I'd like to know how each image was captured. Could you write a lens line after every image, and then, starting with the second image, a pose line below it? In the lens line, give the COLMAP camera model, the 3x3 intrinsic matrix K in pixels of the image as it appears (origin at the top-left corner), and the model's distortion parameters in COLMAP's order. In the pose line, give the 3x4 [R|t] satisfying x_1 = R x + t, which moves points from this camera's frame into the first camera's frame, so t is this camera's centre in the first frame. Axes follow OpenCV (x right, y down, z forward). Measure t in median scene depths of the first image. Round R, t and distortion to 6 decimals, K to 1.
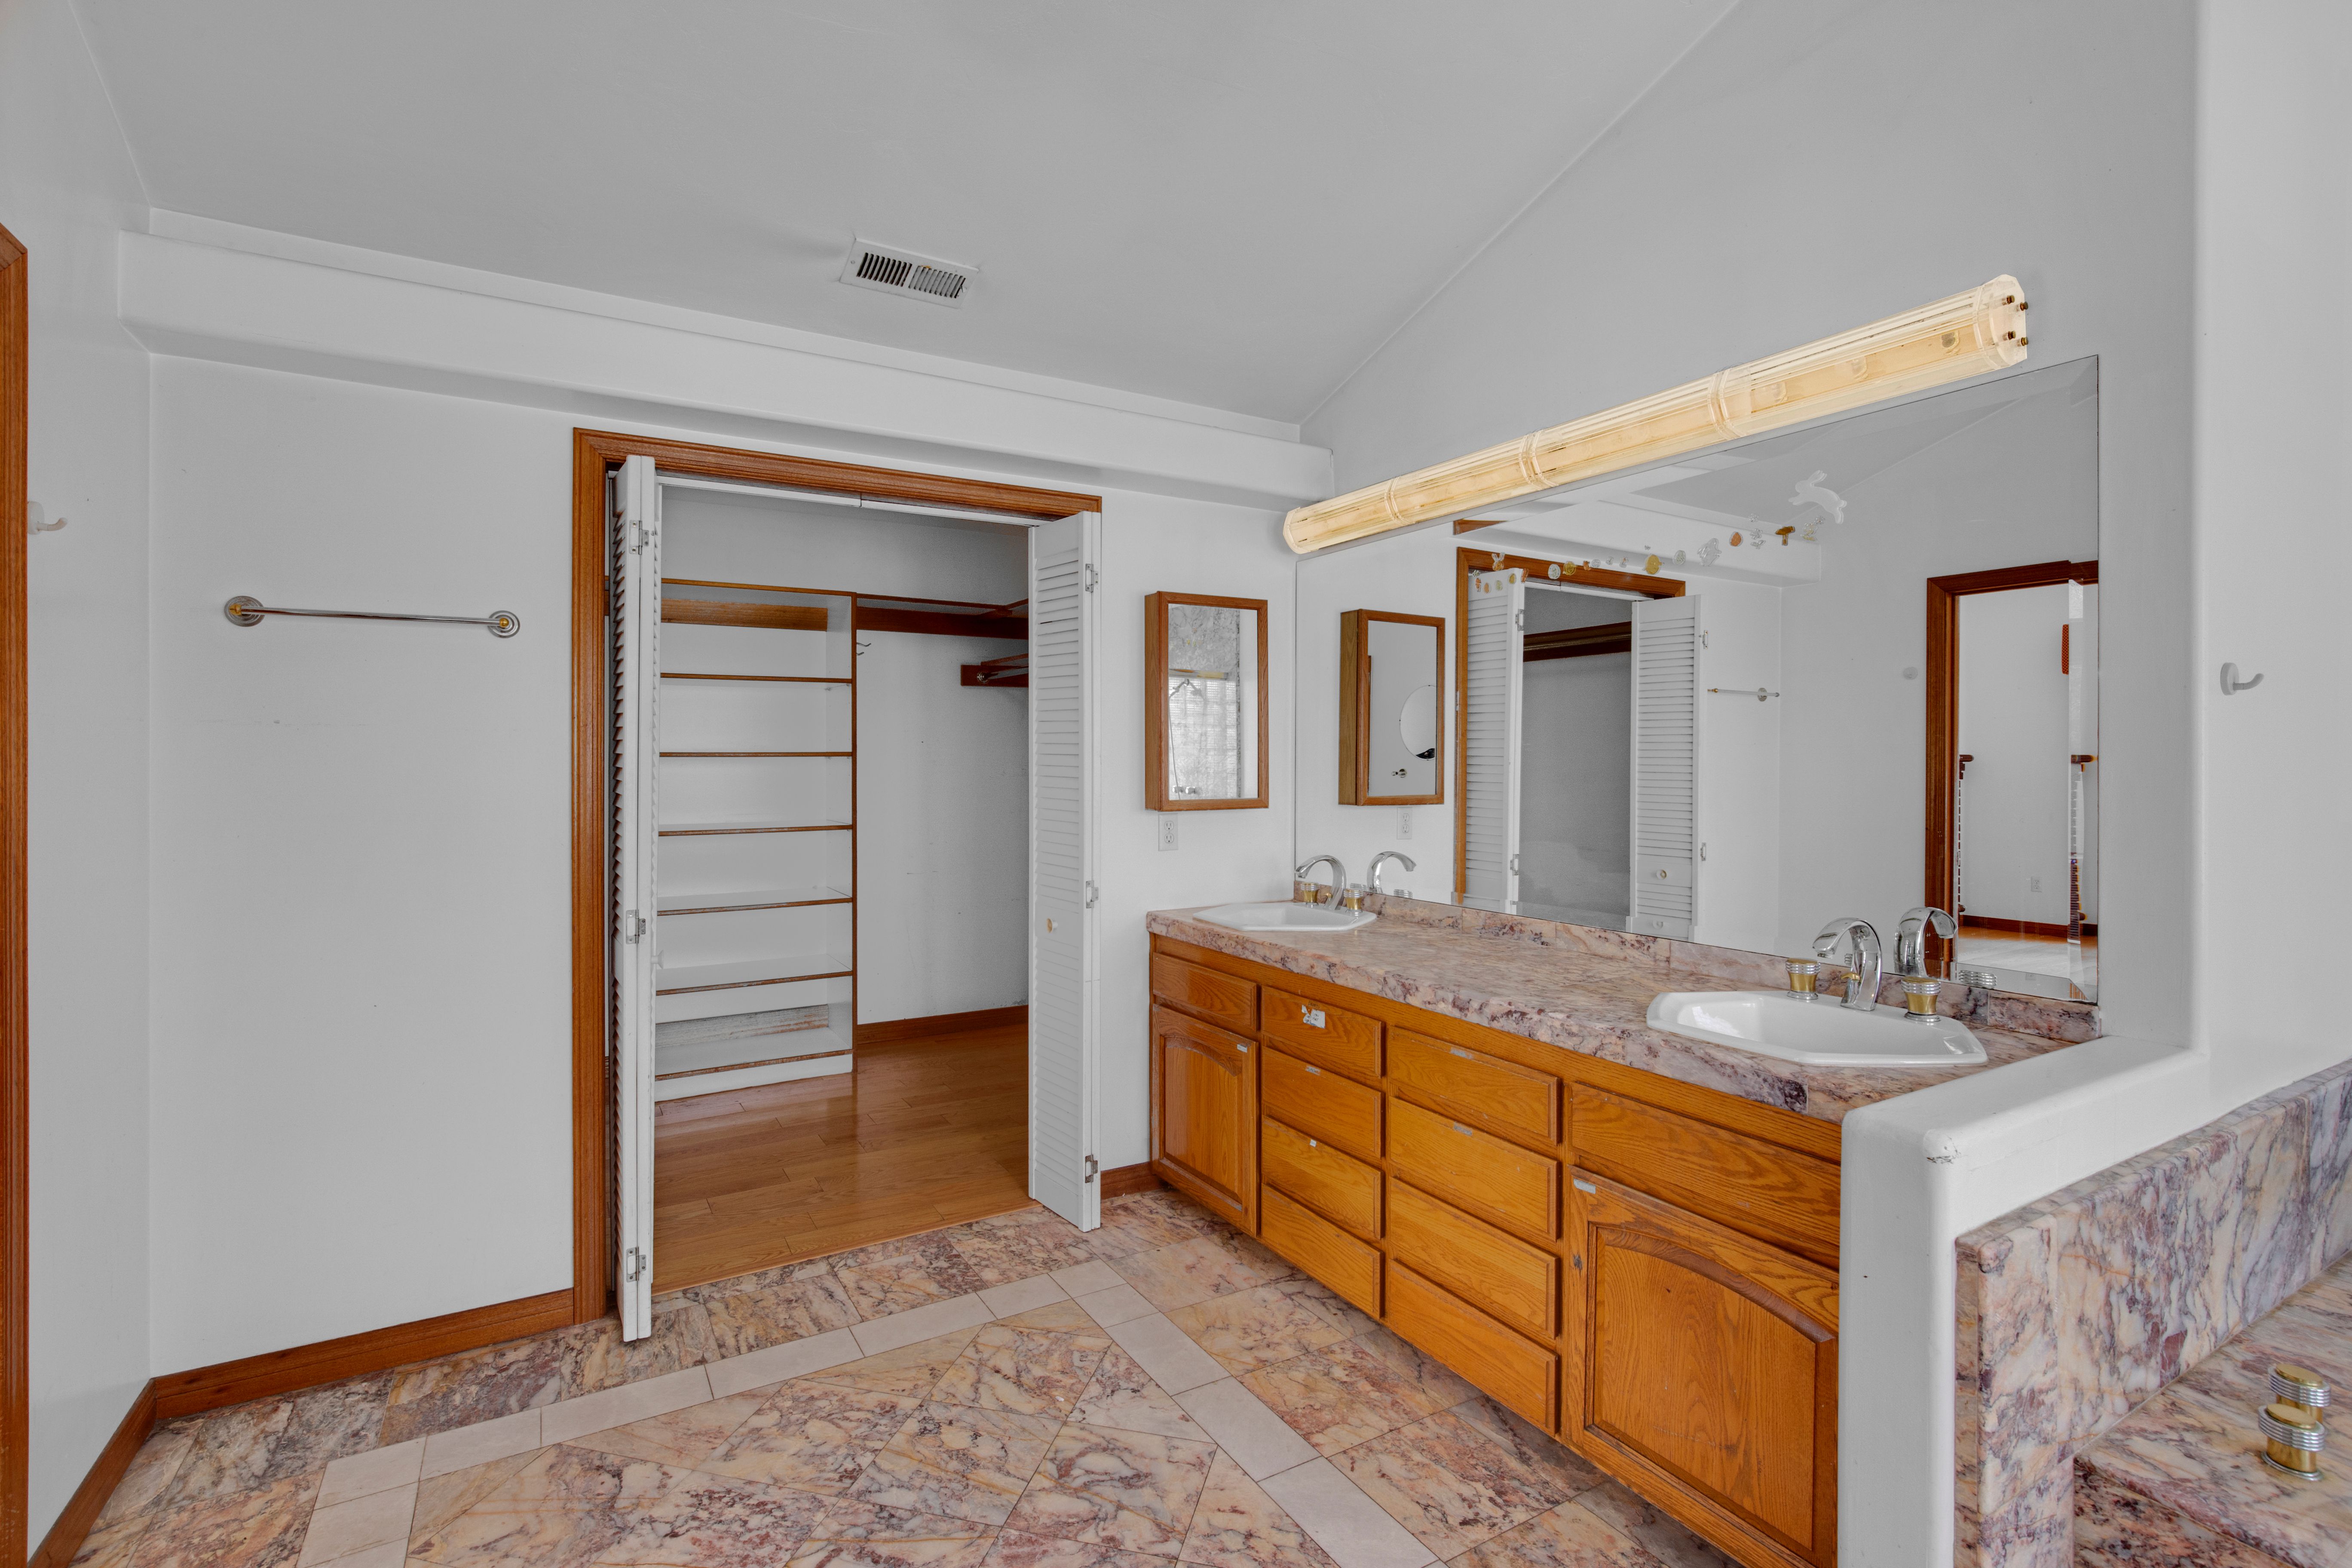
lens RADIAL K [[1093.5, 0, 1176.0], [0, 1093.5, 742.8], [0, 0, 1]] dist [-0.014630, 0.002166]
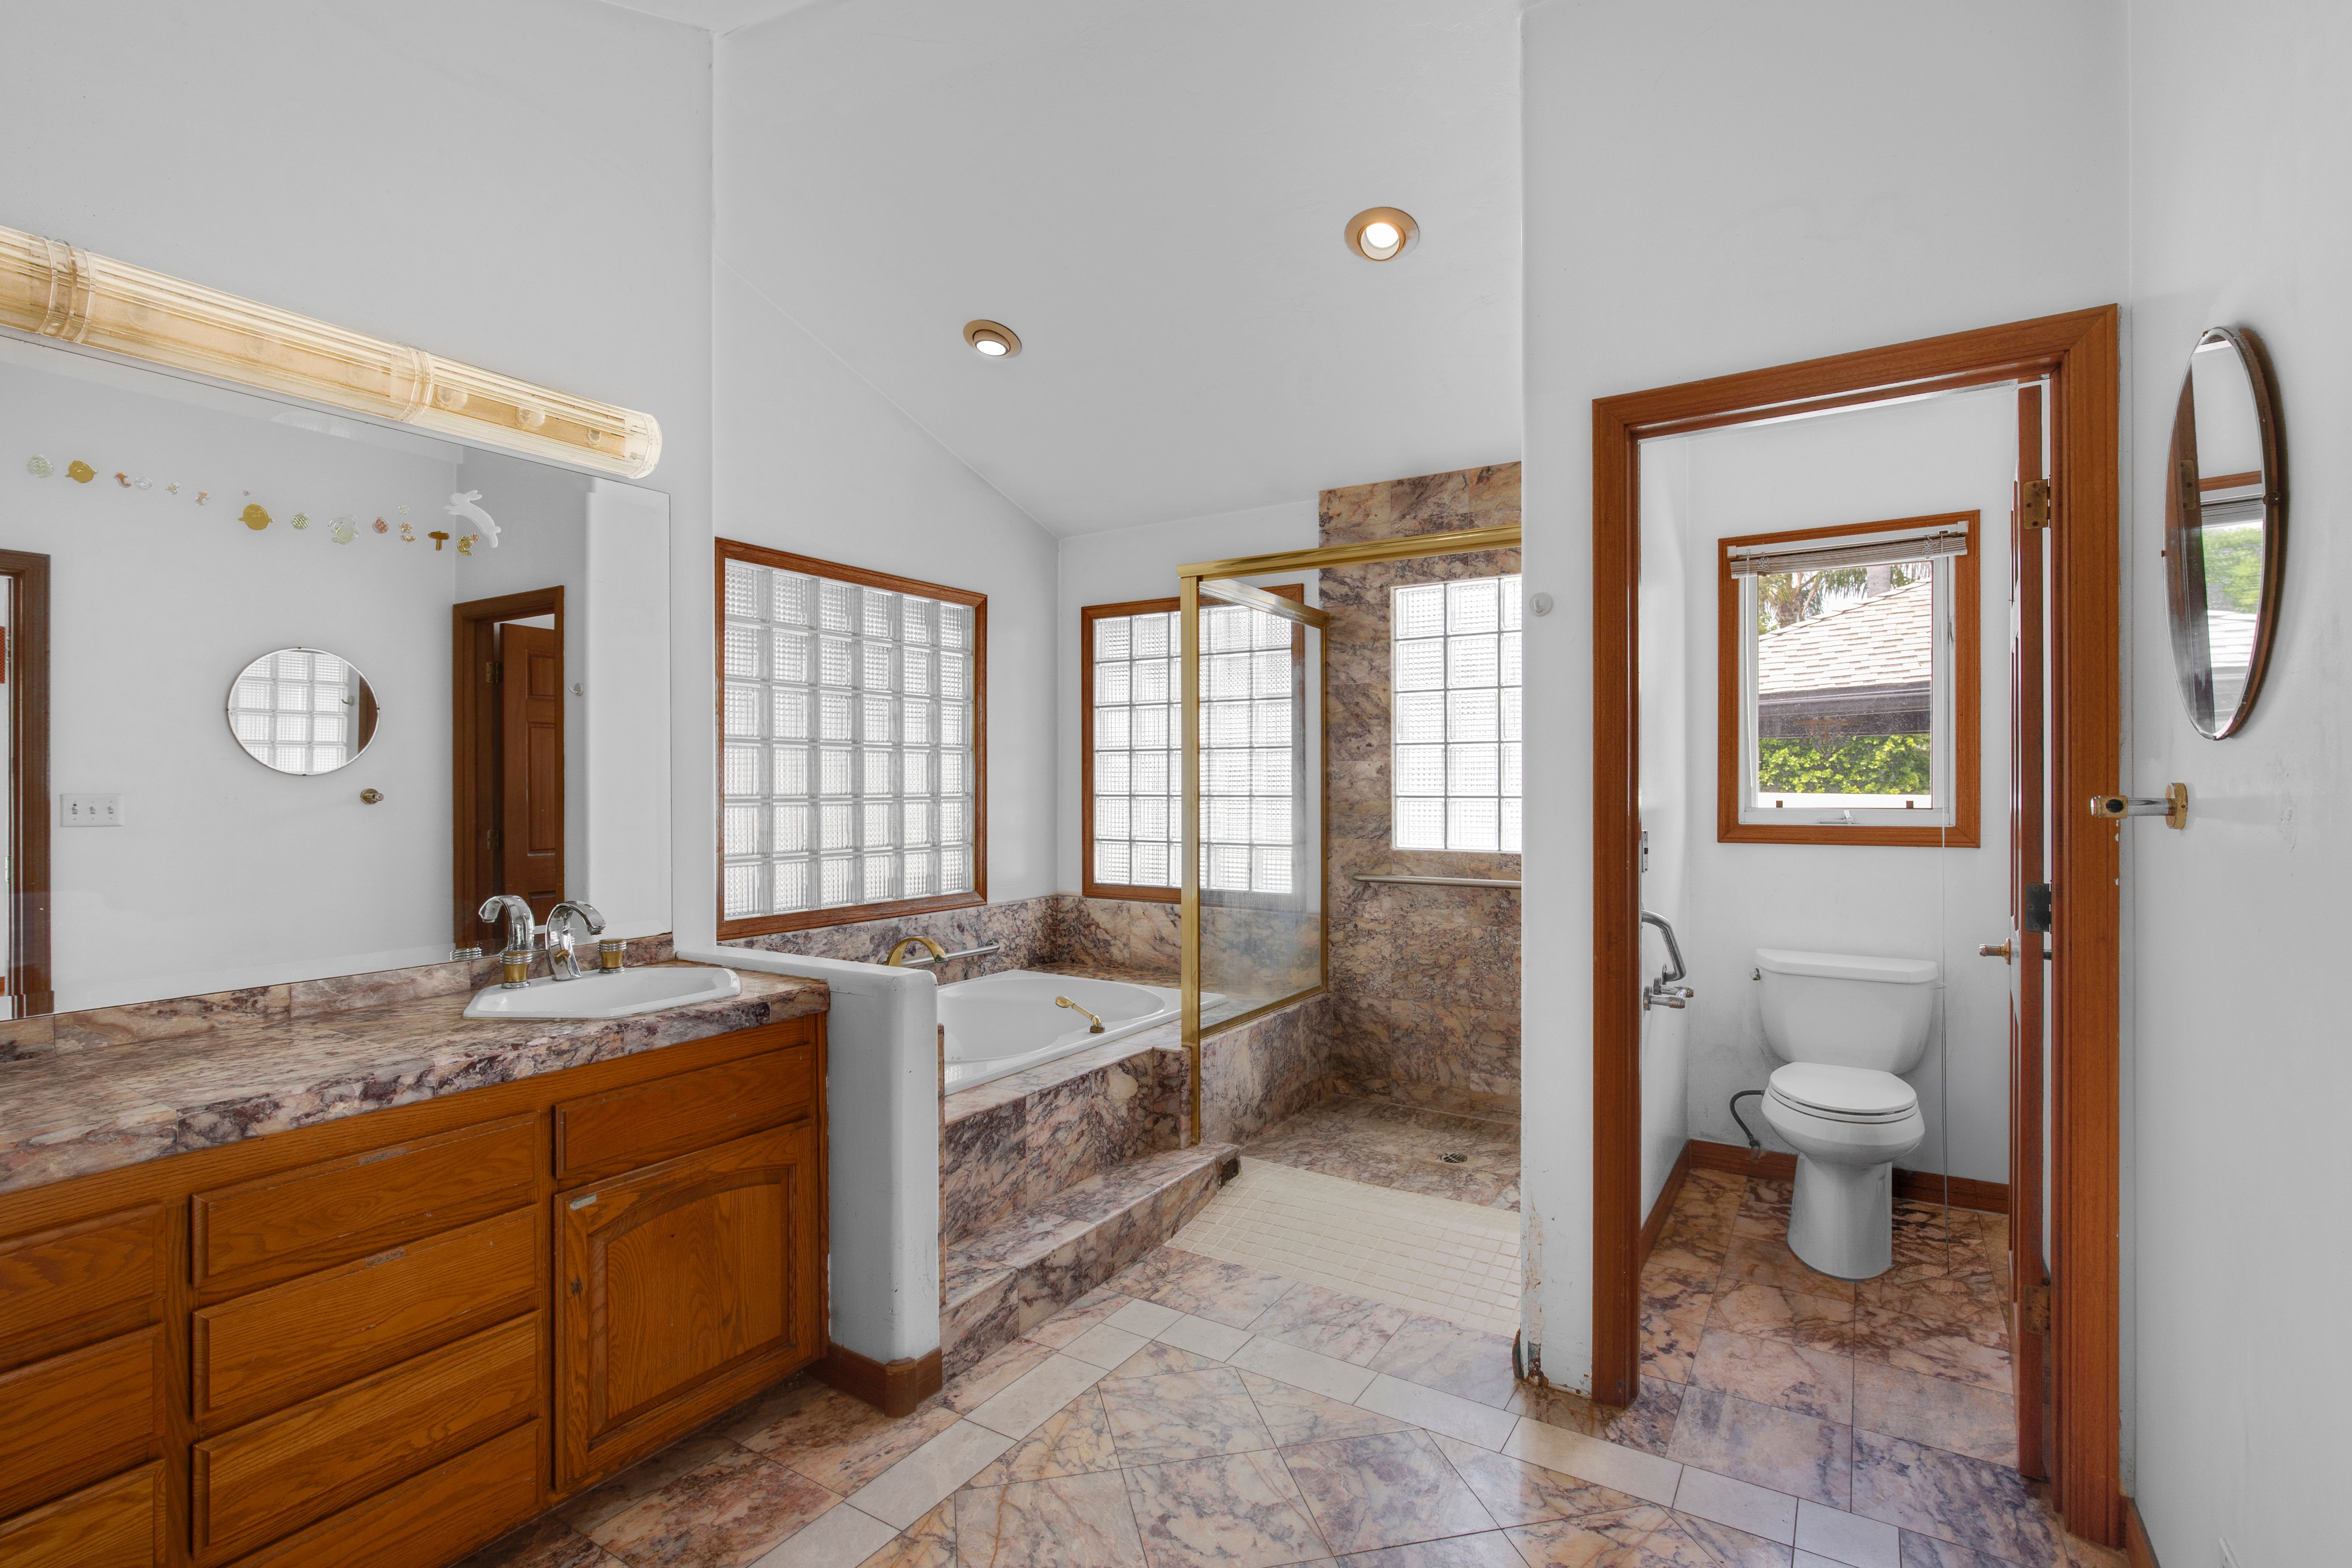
lens RADIAL K [[1093.5, 0, 1158.9], [0, 1093.5, 772.6], [0, 0, 1]] dist [-0.014630, 0.002166]
pose [[-0.441616, 0.009307, 0.897156, -0.625775], [-0.004105, 0.999915, -0.012393, 0.032065], [-0.897195, -0.009156, -0.441540, 0.848084]]
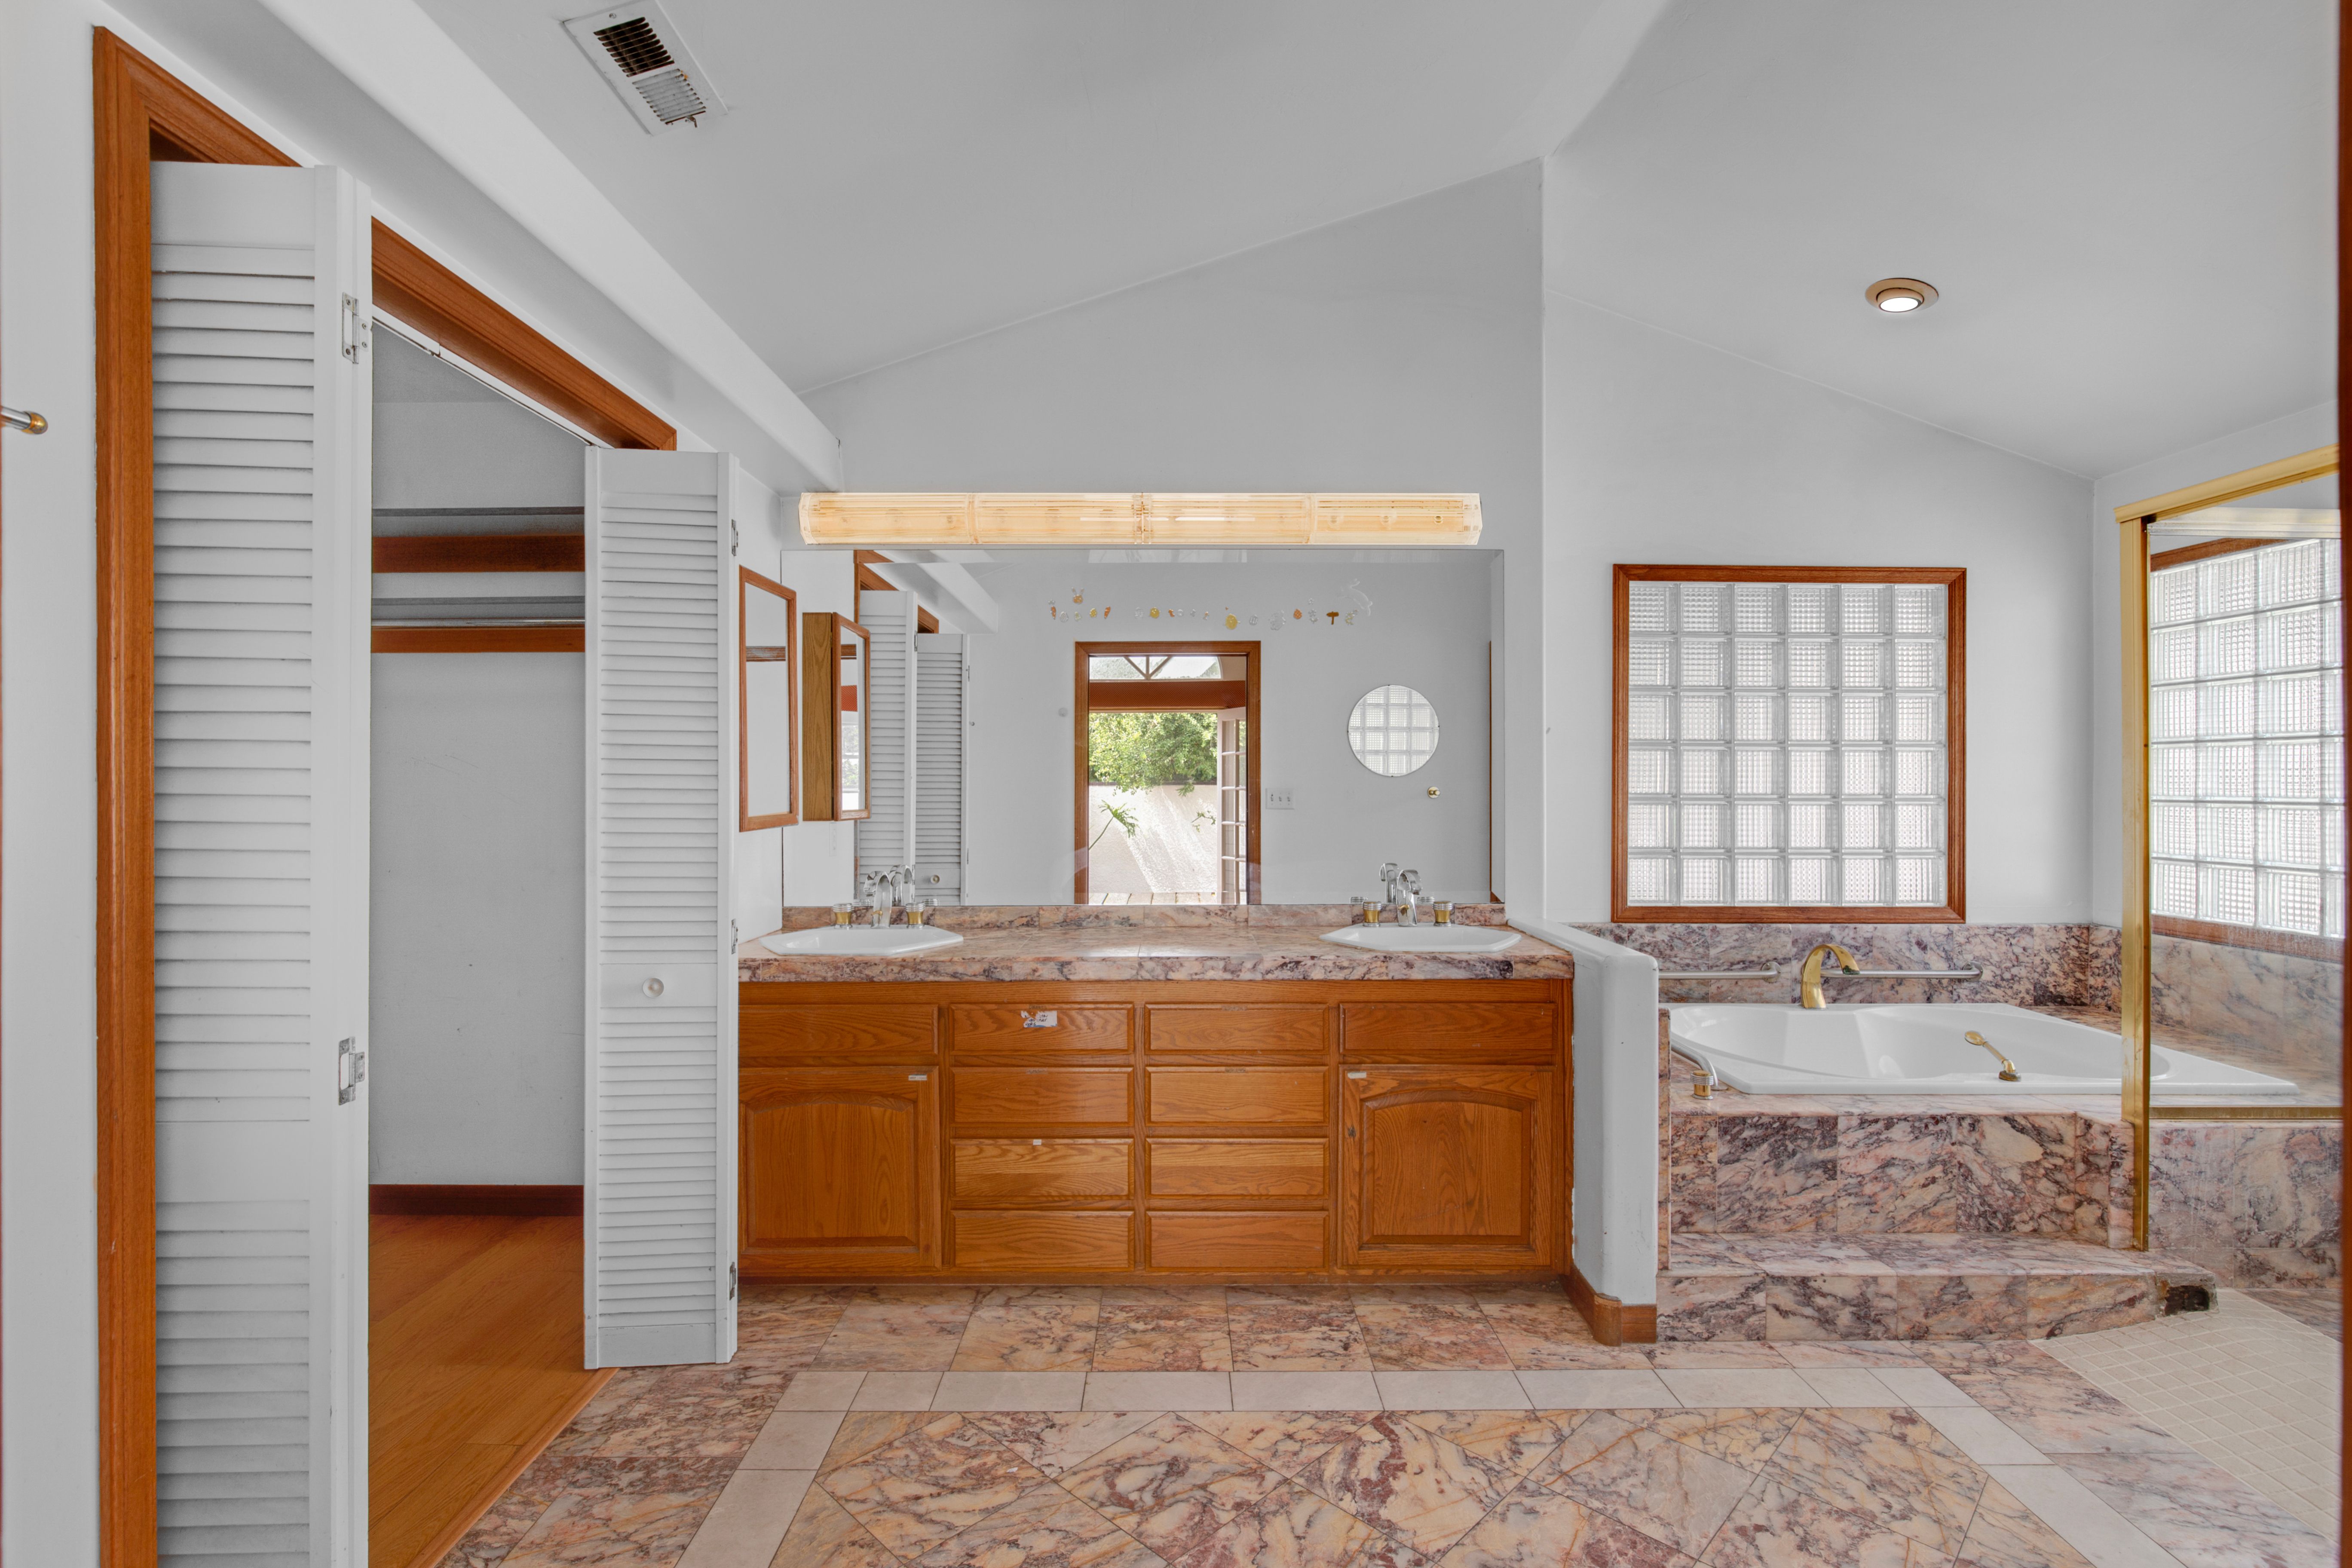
lens RADIAL K [[1093.5, 0, 1199.1], [0, 1093.5, 772.9], [0, 0, 1]] dist [-0.014630, 0.002166]
pose [[0.502454, 0.007124, 0.864574, -0.809931], [-0.008762, 0.999957, -0.003148, 0.025861], [-0.864559, -0.005994, 0.502495, 0.417954]]
